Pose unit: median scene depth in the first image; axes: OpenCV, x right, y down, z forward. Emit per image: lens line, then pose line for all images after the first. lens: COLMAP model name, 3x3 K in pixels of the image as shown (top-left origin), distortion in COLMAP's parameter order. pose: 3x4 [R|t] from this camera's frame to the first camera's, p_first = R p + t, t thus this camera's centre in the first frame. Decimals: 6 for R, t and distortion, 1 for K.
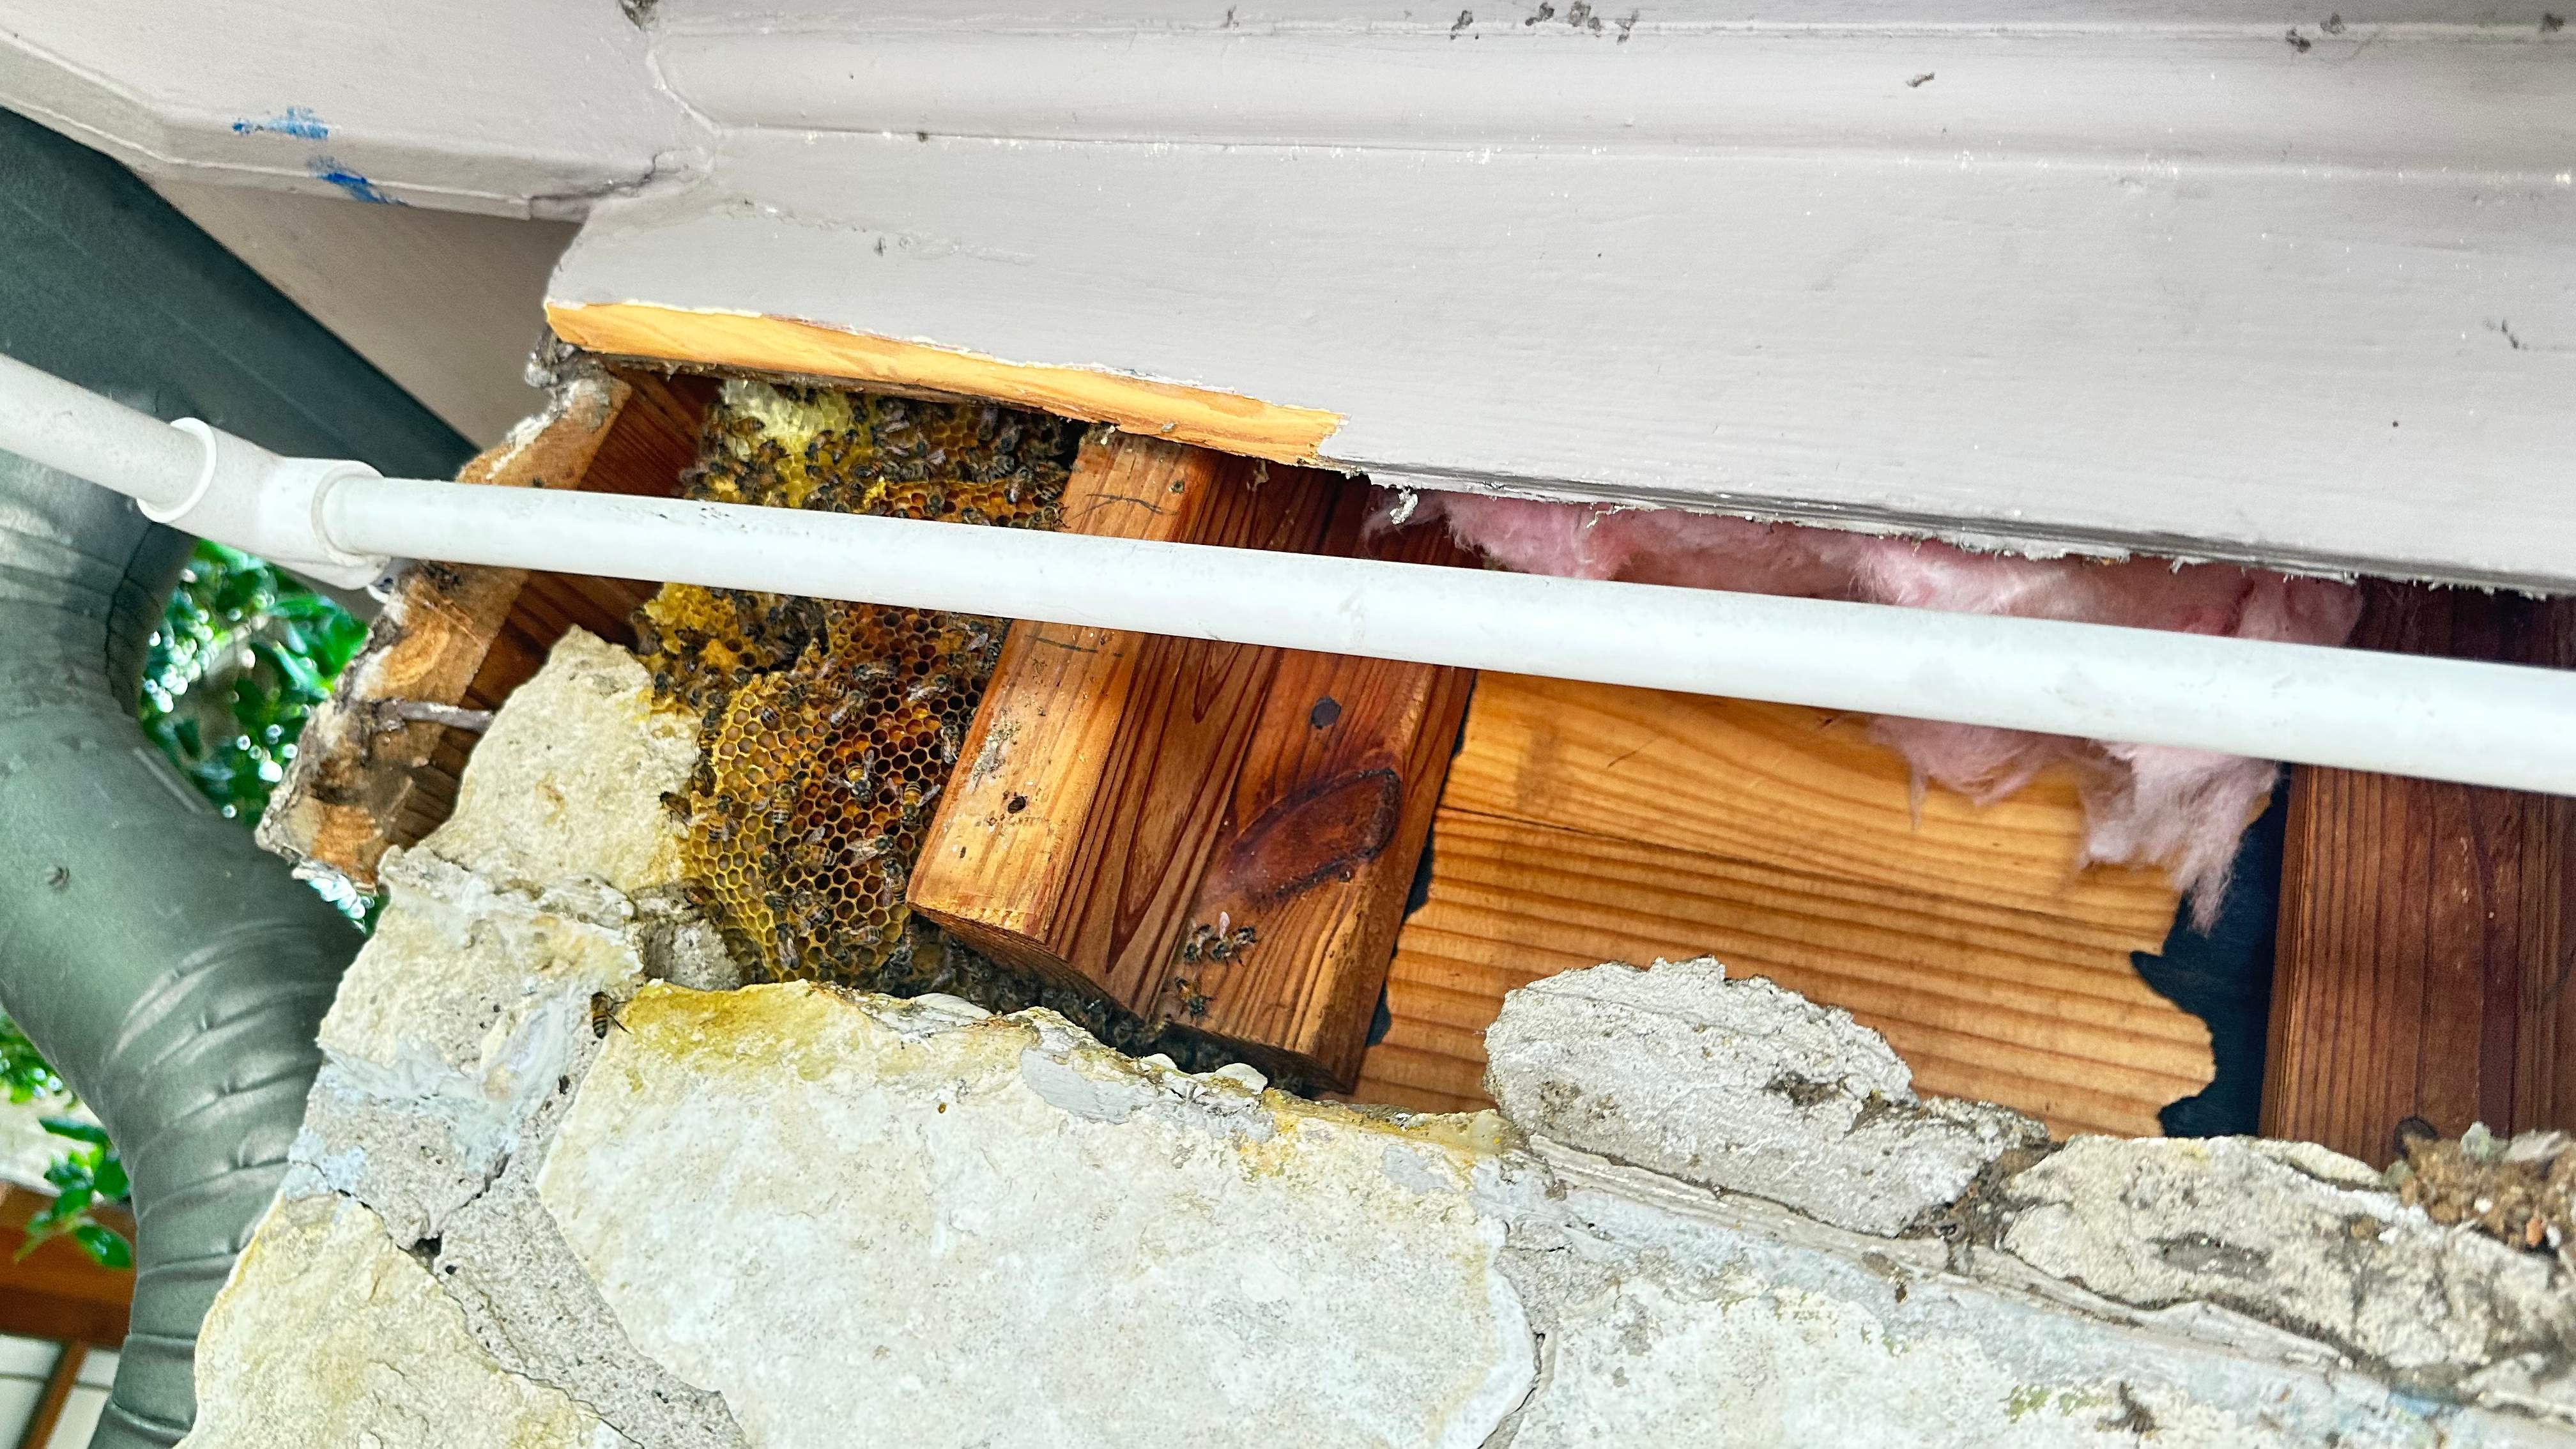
lens RADIAL K [[1891.4, 0, 1289.8], [0, 1891.4, 720.9], [0, 0, 1]] dist [0.030748, -0.034648]
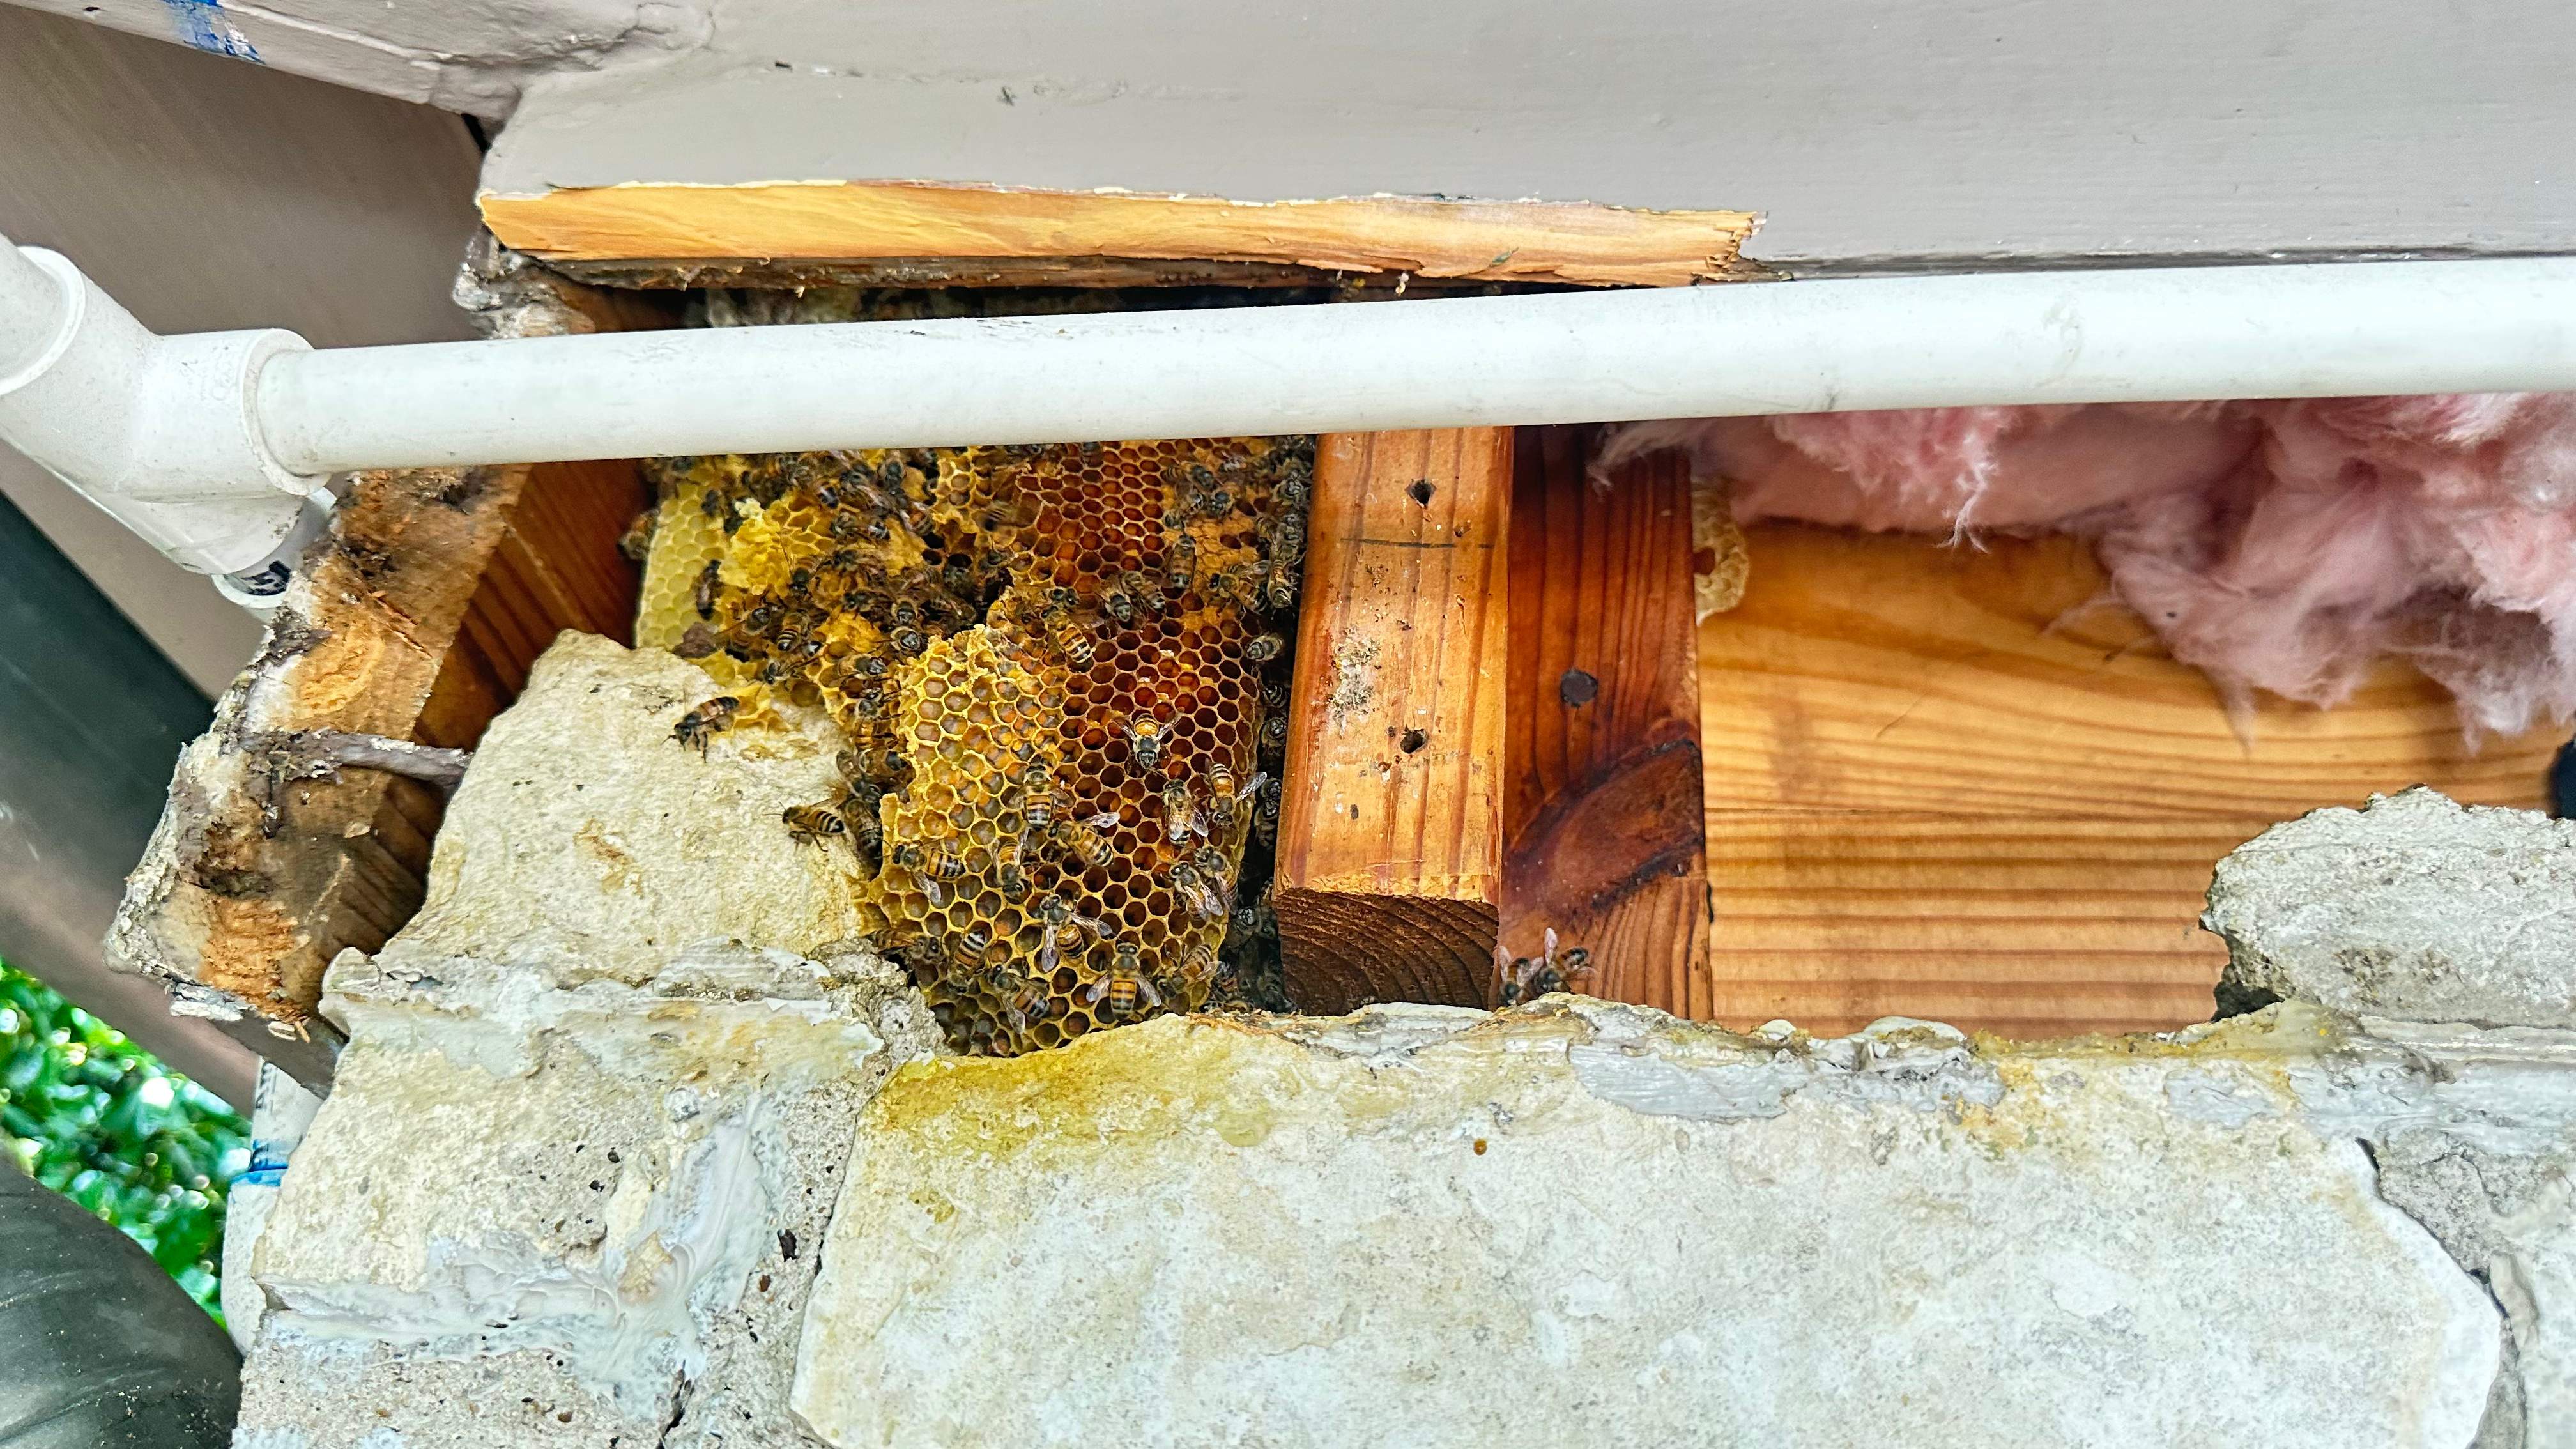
lens RADIAL K [[1891.4, 0, 1278.9], [0, 1891.4, 724.2], [0, 0, 1]] dist [0.030748, -0.034648]
pose [[0.947069, -0.068222, 0.313698, -0.387371], [0.125632, 0.977988, -0.166601, 0.140370], [-0.295428, 0.197193, 0.934793, 0.328463]]
